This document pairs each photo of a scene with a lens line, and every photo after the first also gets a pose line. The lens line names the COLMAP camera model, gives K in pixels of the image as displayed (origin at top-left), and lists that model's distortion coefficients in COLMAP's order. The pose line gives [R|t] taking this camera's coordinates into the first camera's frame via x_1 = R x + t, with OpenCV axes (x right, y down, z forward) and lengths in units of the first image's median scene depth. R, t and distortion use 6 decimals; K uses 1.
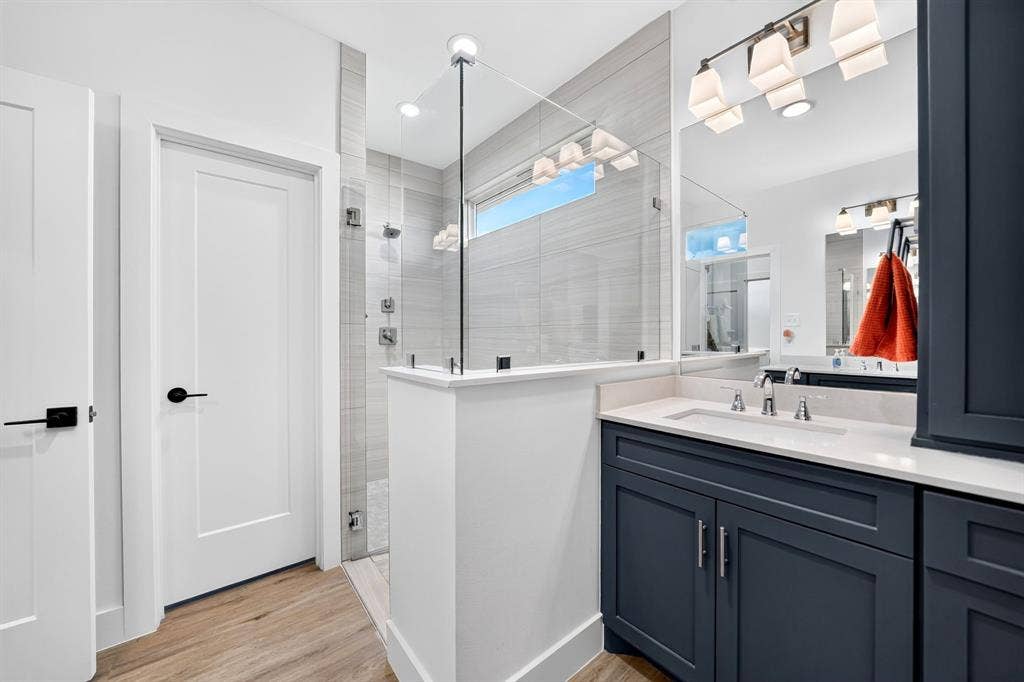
lens RADIAL K [[375.3, 0, 512.0], [0, 375.3, 341.0], [0, 0, 1]] dist [-0.013508, 0.000264]
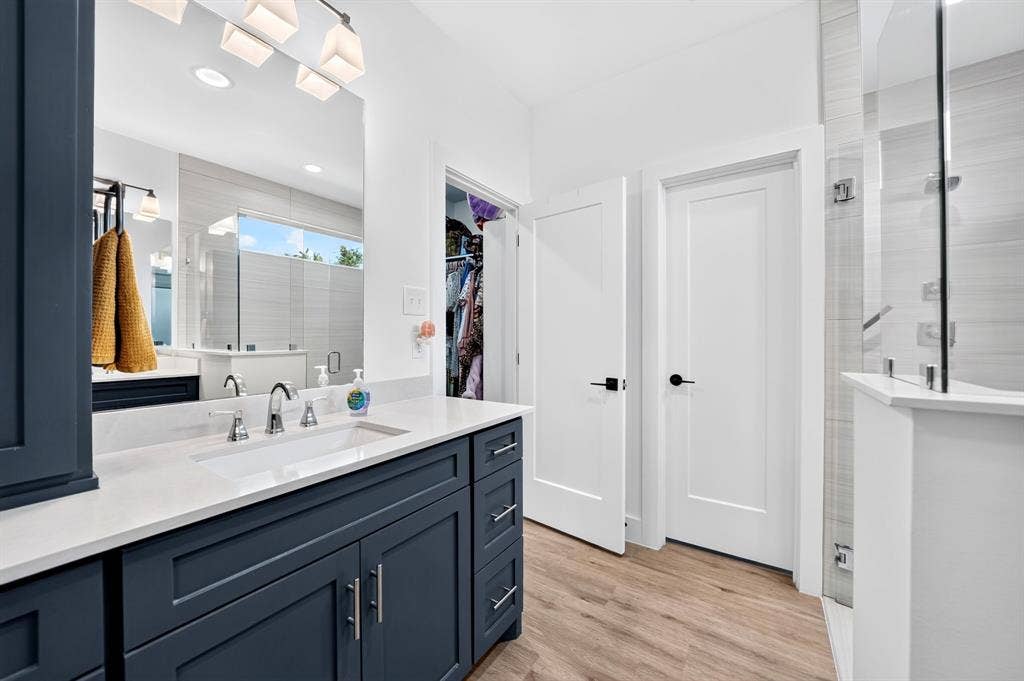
lens RADIAL K [[375.3, 0, 512.0], [0, 375.3, 340.5], [0, 0, 1]] dist [-0.013508, 0.000264]
pose [[0.285355, 0.011938, -0.958348, 0.171960], [-0.010601, 0.999901, 0.009300, 0.001718], [0.958363, 0.007505, 0.285453, 0.067071]]
